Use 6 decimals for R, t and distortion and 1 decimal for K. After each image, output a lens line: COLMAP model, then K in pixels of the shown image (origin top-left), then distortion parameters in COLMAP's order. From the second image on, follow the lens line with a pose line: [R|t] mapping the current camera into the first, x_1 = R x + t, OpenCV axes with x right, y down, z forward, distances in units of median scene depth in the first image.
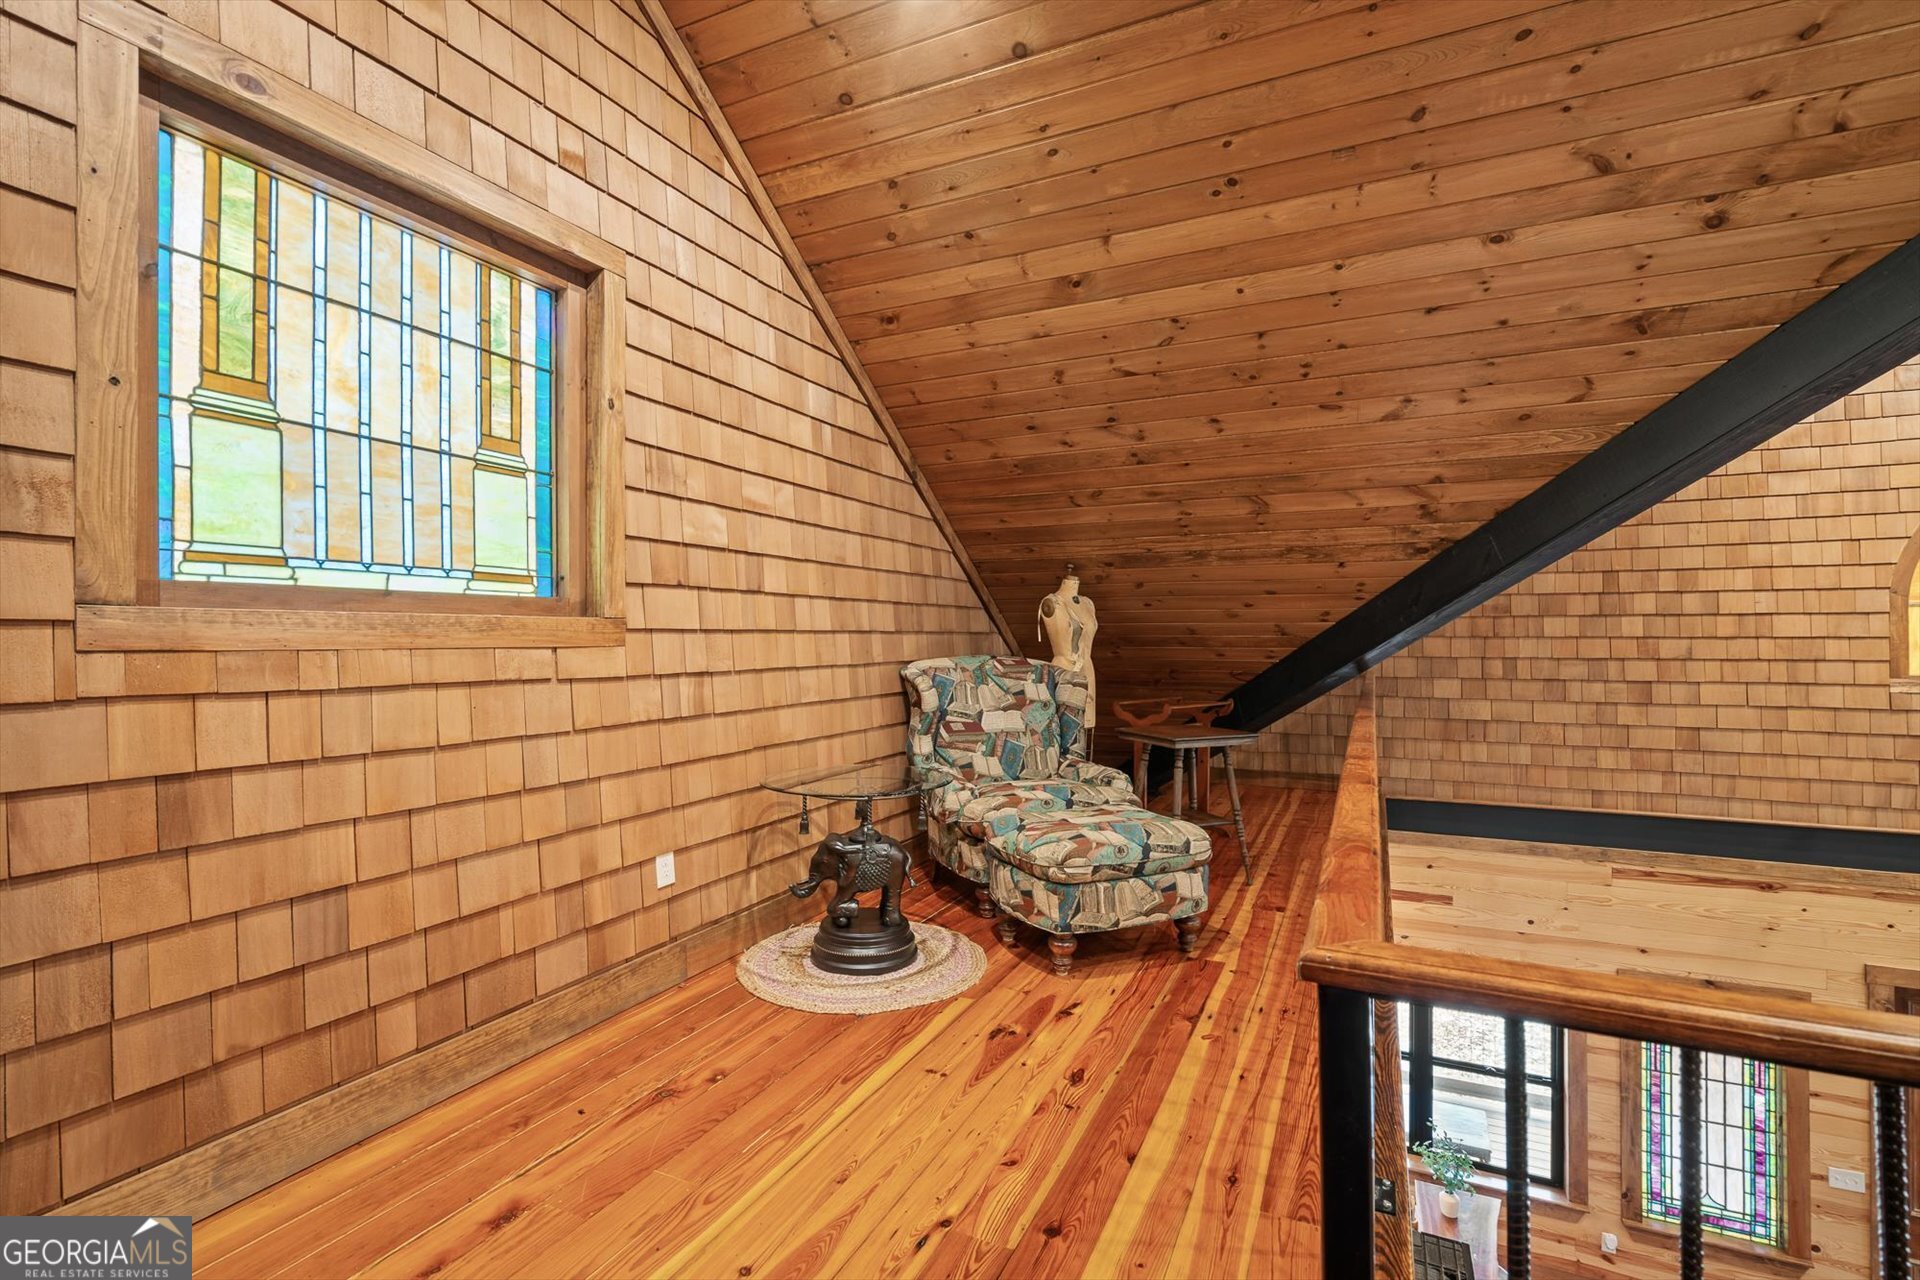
lens RADIAL K [[868.4, 0, 962.7], [0, 868.4, 639.8], [0, 0, 1]] dist [-0.003960, 0.001731]
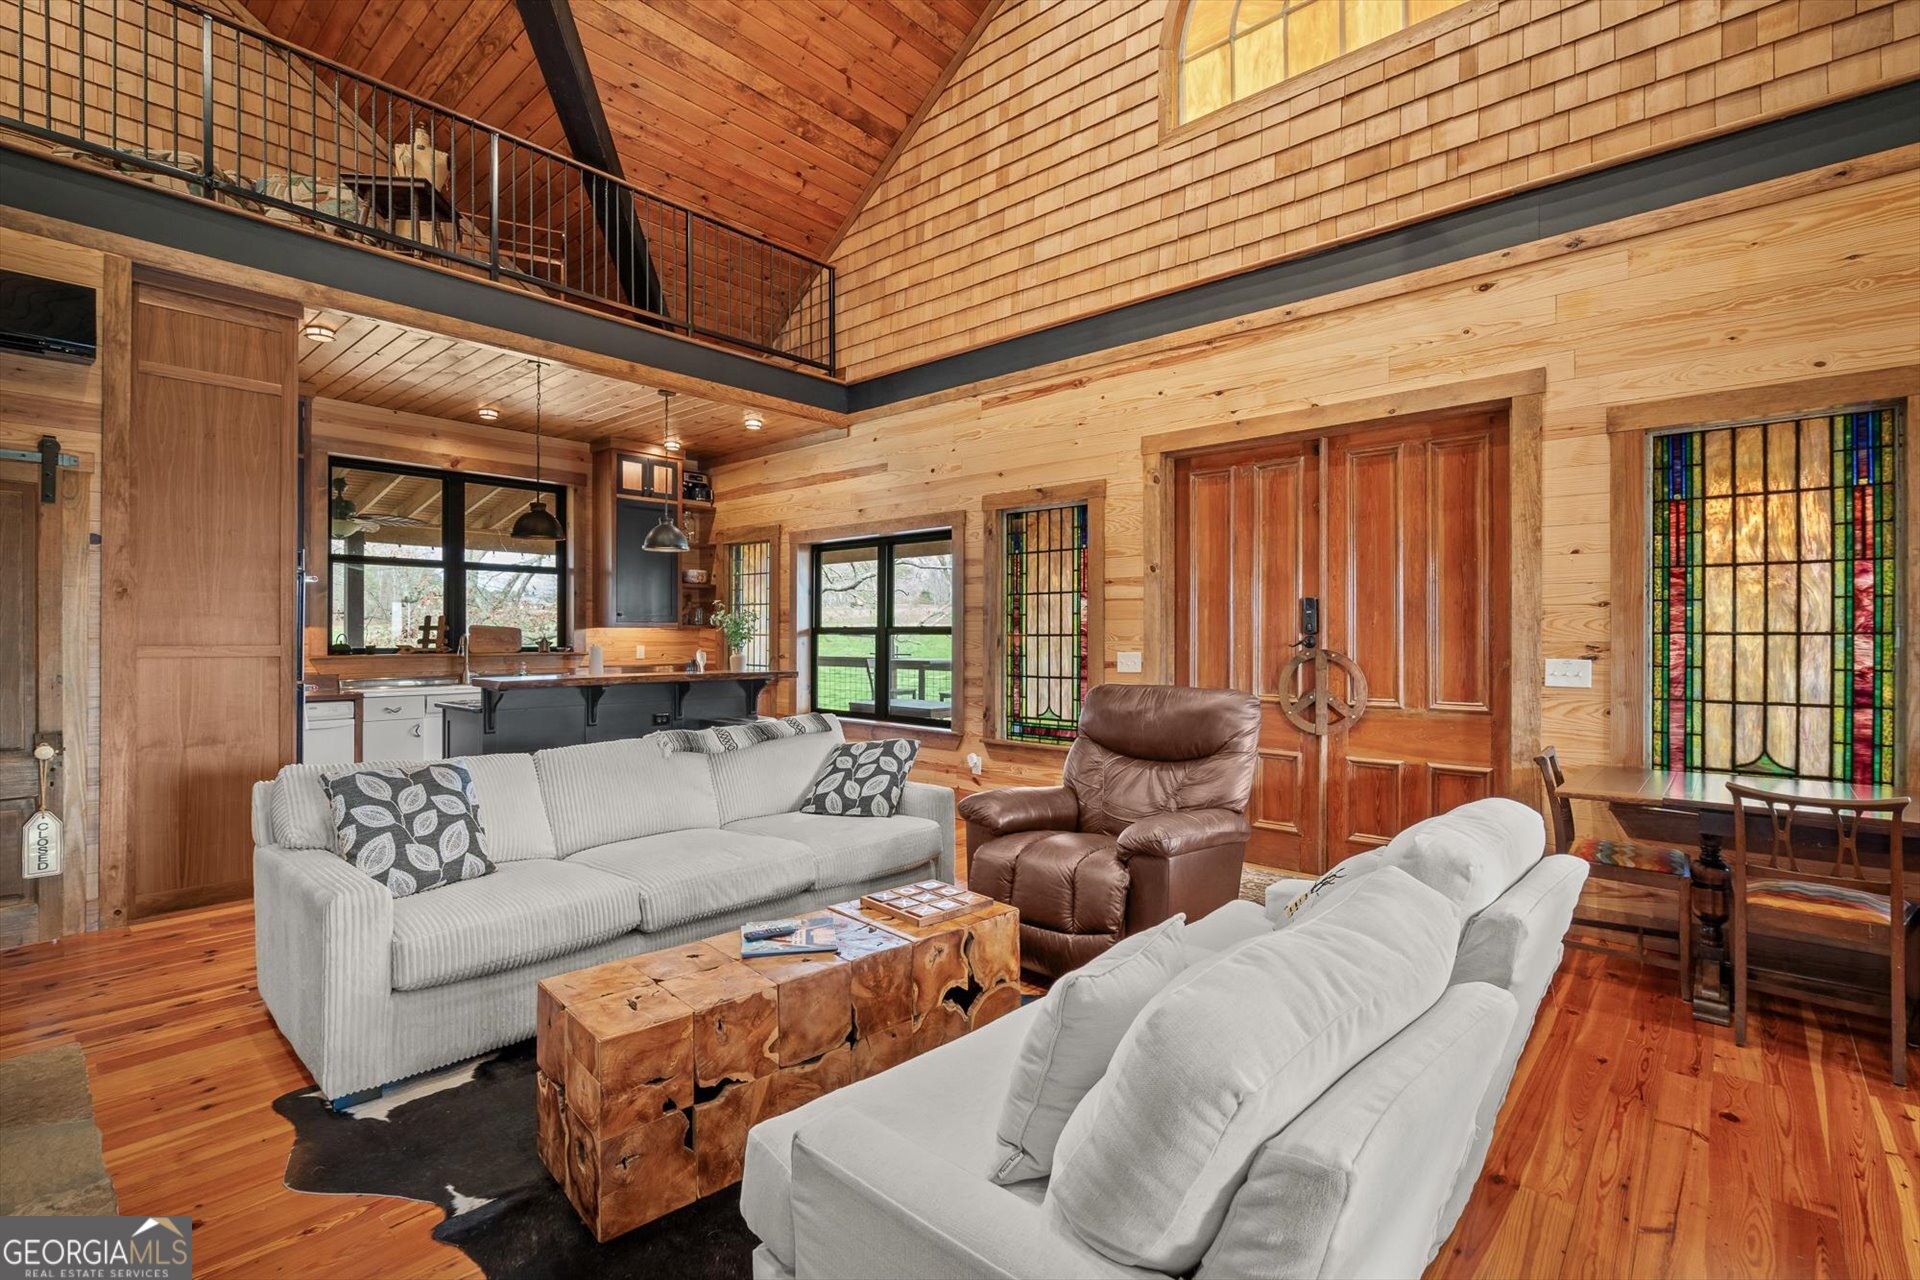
lens RADIAL K [[868.4, 0, 966.1], [0, 868.4, 639.3], [0, 0, 1]] dist [-0.003960, 0.001731]
pose [[0.959856, 0.001424, -0.280490, 1.316340], [-0.001179, 0.999999, 0.001043, 0.702168], [0.280491, -0.000670, 0.959856, 0.004684]]
